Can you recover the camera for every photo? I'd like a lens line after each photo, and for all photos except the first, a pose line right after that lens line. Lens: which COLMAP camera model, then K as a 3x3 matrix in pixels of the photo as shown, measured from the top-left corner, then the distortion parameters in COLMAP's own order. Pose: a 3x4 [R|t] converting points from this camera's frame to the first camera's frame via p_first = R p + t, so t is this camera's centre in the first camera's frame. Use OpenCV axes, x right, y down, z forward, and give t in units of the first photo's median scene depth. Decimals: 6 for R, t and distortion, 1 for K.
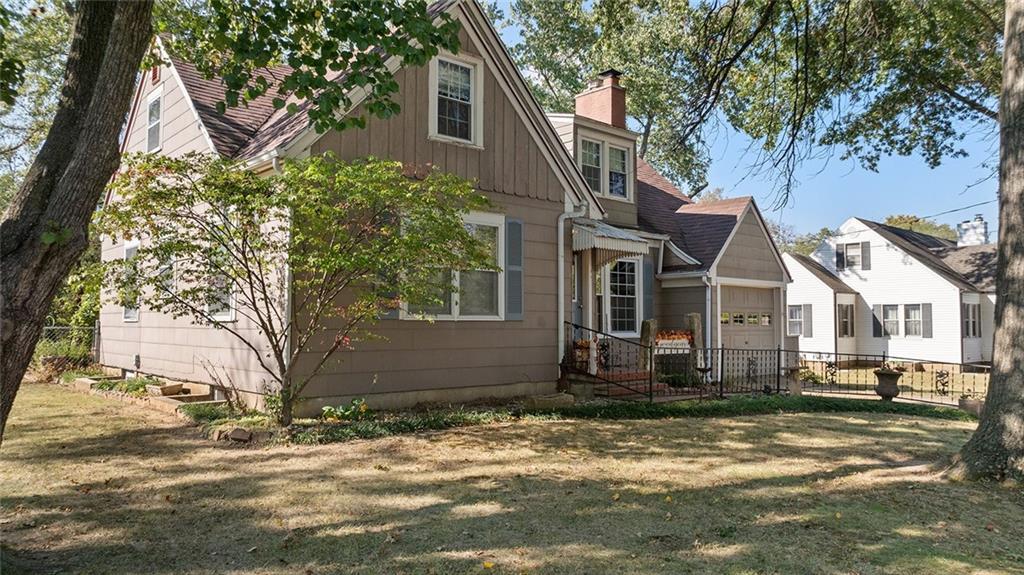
lens RADIAL K [[725.6, 0, 545.2], [0, 725.6, 301.5], [0, 0, 1]] dist [-0.040648, 0.042210]
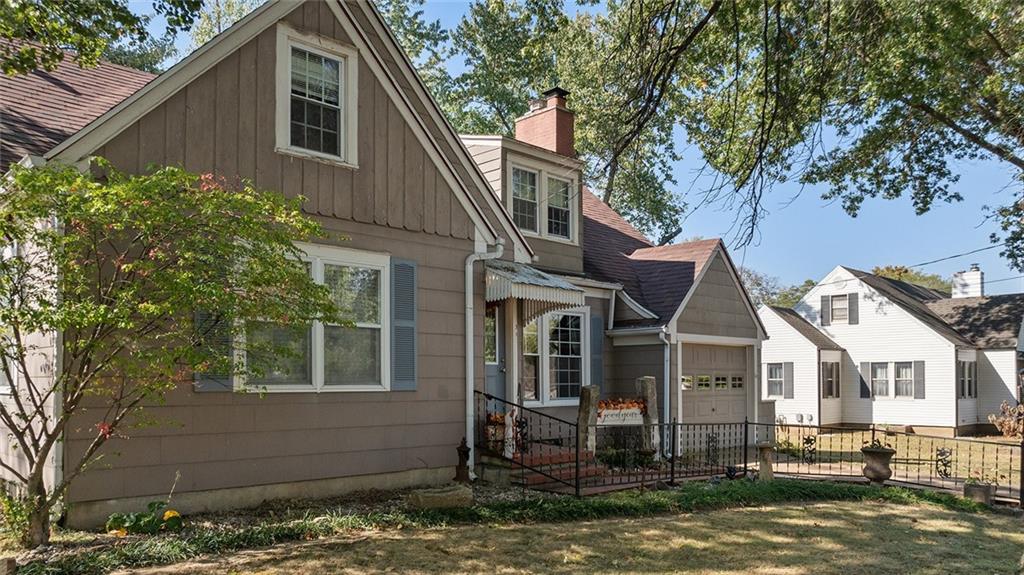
lens RADIAL K [[753.6, 0, 542.3], [0, 753.6, 371.7], [0, 0, 1]] dist [-0.018669, 0.005894]
pose [[0.999641, -0.002609, 0.026649, 0.059230], [0.002081, 0.999801, 0.019823, -0.006876], [-0.026695, -0.019760, 0.999448, 0.131148]]
